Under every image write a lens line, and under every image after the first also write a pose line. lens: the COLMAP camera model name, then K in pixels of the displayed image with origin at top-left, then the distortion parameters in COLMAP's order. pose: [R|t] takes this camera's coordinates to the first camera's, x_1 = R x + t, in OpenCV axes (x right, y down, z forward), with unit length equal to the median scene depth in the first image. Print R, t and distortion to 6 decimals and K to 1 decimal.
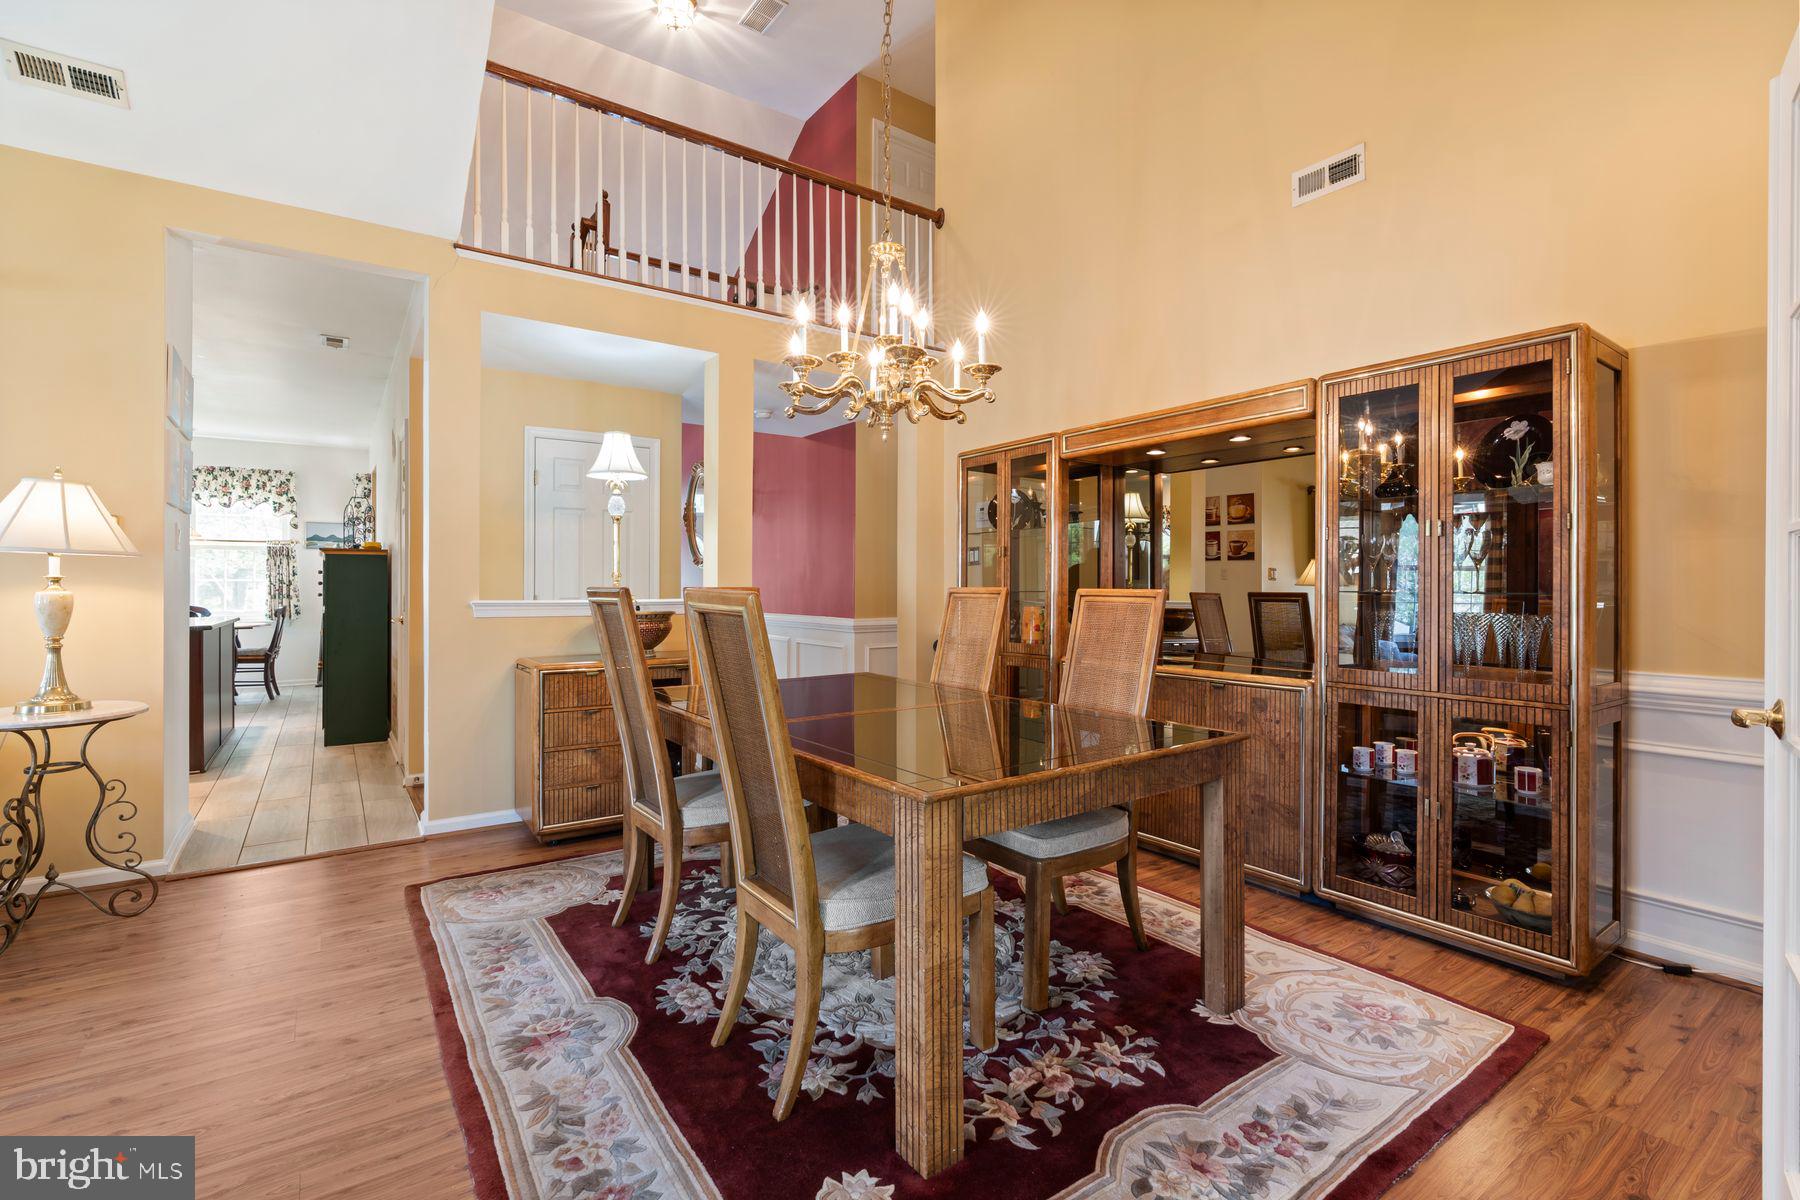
lens RADIAL K [[815.2, 0, 906.0], [0, 815.2, 584.3], [0, 0, 1]] dist [-0.001051, 0.000292]
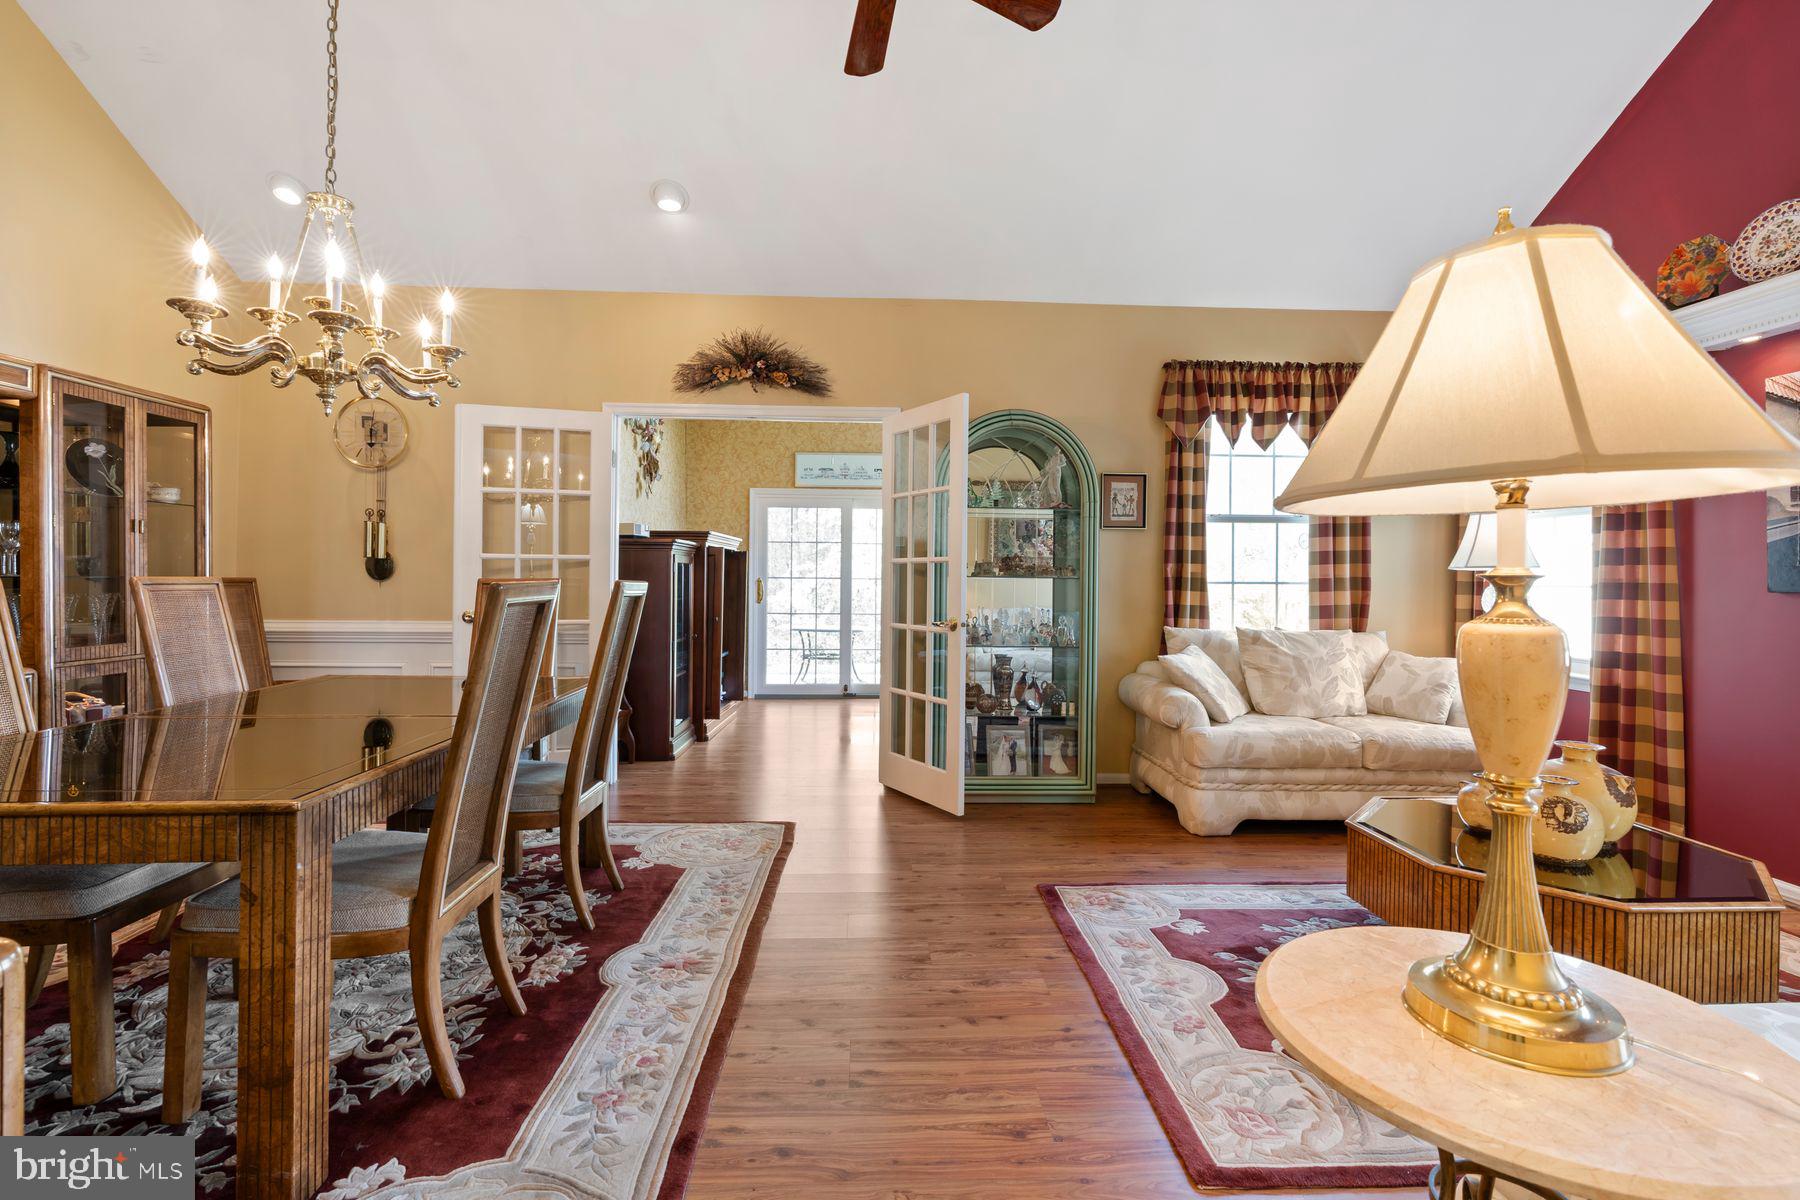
lens RADIAL K [[815.2, 0, 906.0], [0, 815.2, 584.3], [0, 0, 1]] dist [-0.001051, 0.000292]
pose [[-0.840484, -0.016750, 0.541578, -1.109779], [-0.012329, 0.999854, 0.011789, -0.006576], [-0.541697, 0.003232, -0.840568, 1.491818]]
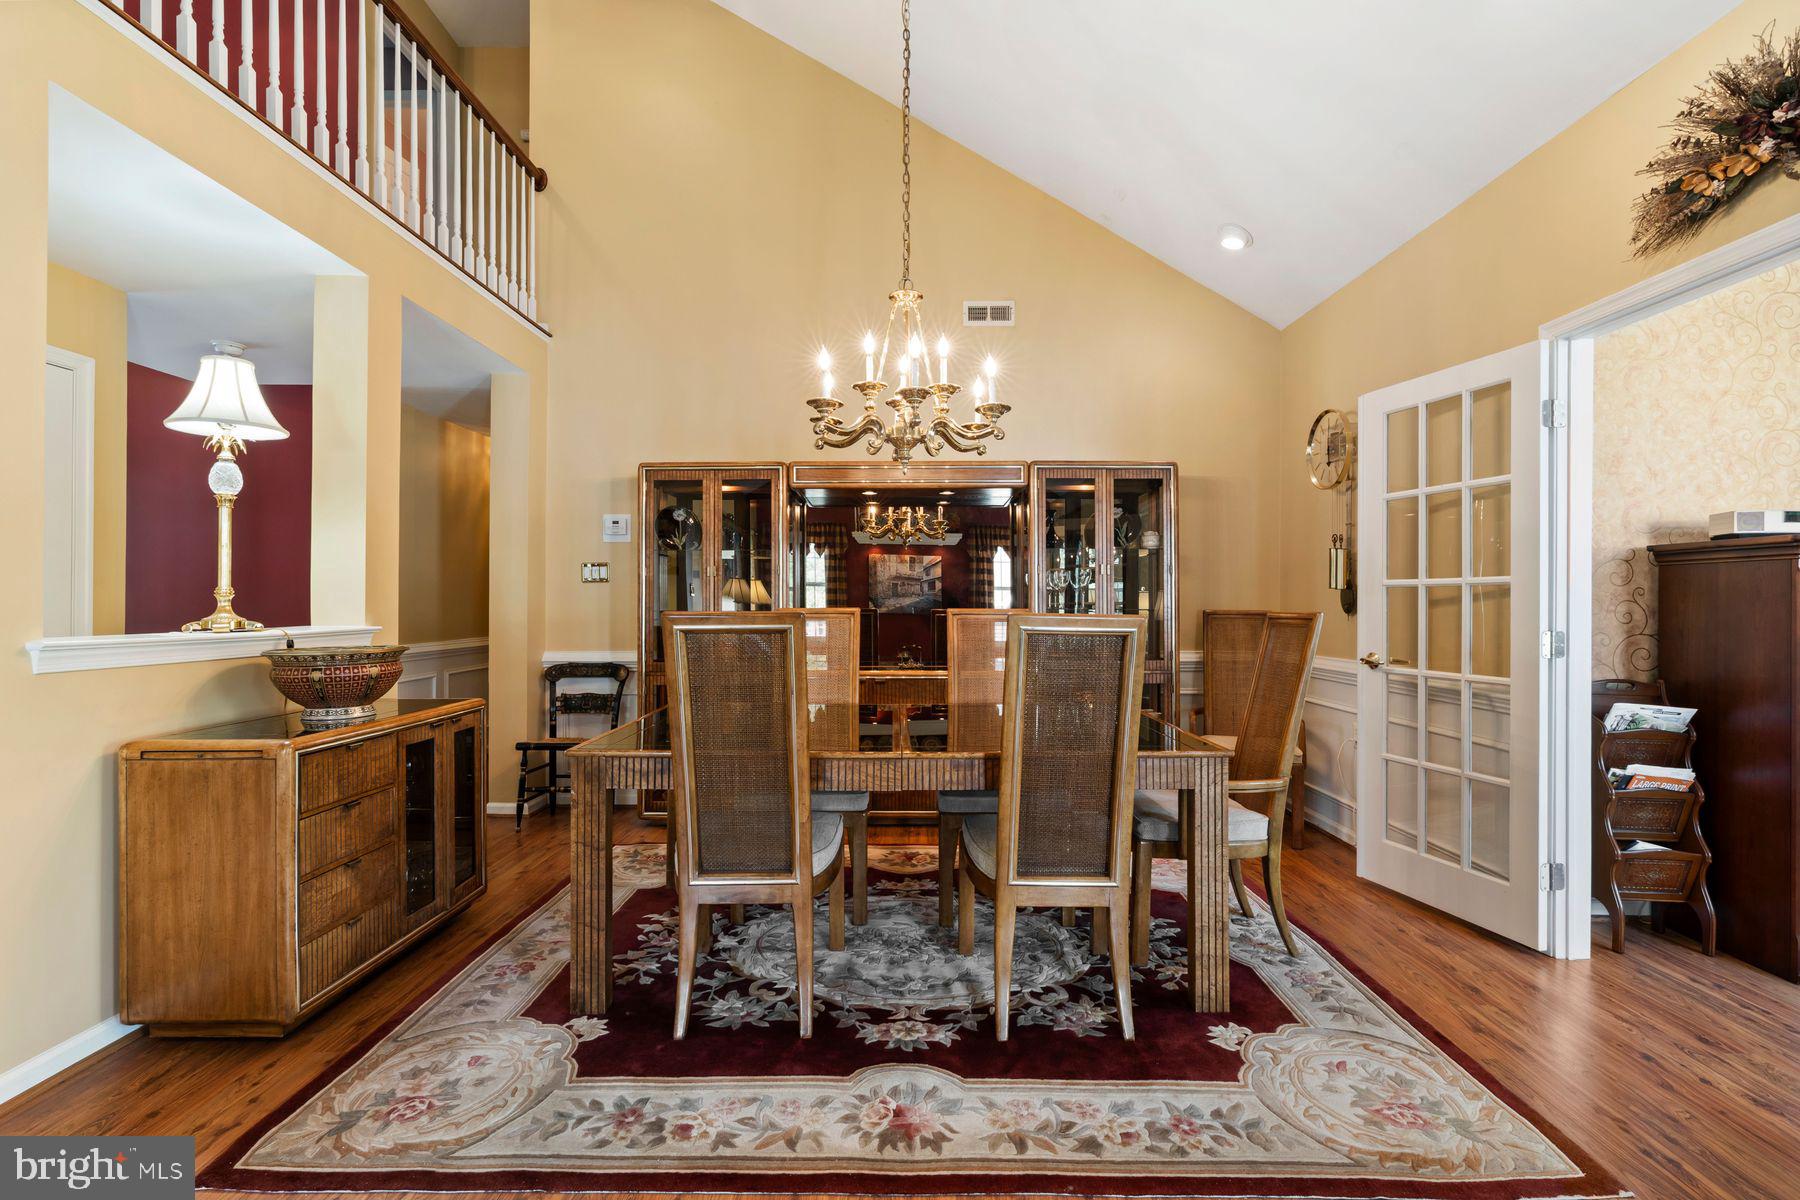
lens RADIAL K [[819.2, 0, 906.1], [0, 819.2, 603.1], [0, 0, 1]] dist [-0.009672, -0.000003]
pose [[0.579235, -0.002707, 0.815156, -0.960637], [0.000496, 0.999995, 0.002968, -0.006732], [-0.815160, -0.001315, 0.579234, 0.397241]]
